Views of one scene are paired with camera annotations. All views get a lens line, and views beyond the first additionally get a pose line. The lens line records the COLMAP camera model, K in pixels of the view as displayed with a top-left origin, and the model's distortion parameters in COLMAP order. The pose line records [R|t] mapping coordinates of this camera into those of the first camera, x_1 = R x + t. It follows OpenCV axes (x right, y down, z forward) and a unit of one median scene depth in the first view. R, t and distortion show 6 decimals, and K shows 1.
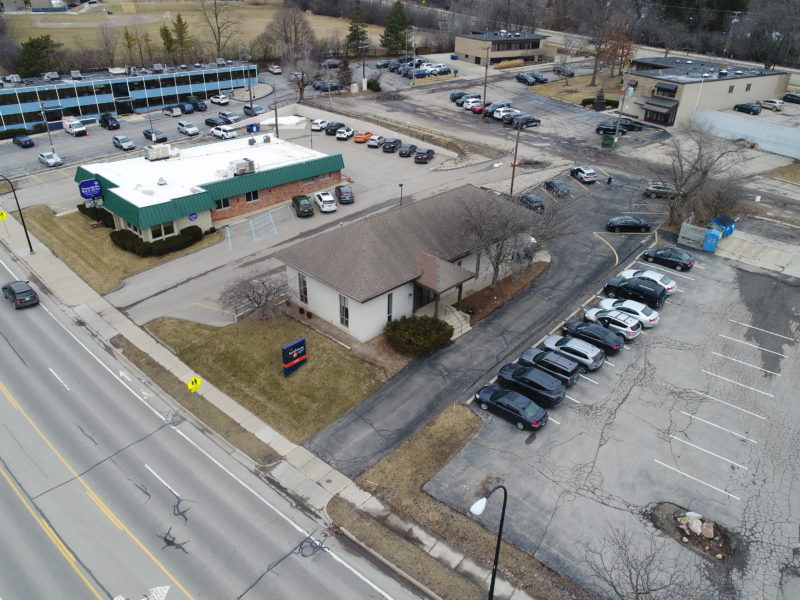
lens RADIAL K [[606.8, 0, 400.0], [0, 606.8, 300.0], [0, 0, 1]] dist [0.003373, 0.000402]
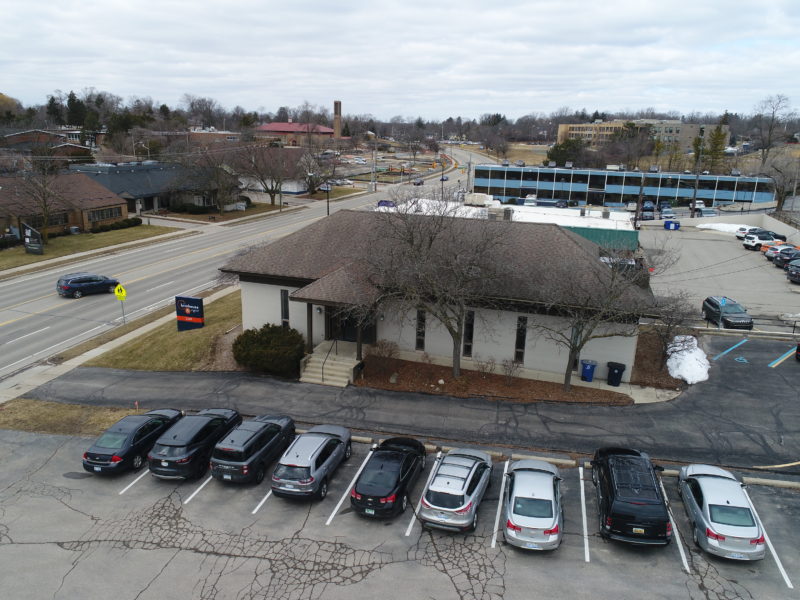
lens RADIAL K [[606.8, 0, 400.0], [0, 606.8, 300.0], [0, 0, 1]] dist [0.003373, 0.000402]
pose [[0.450797, 0.229818, -0.862535, 0.764873], [-0.445823, 0.895104, 0.005491, -0.073212], [0.773321, 0.382062, 0.505968, 0.776158]]
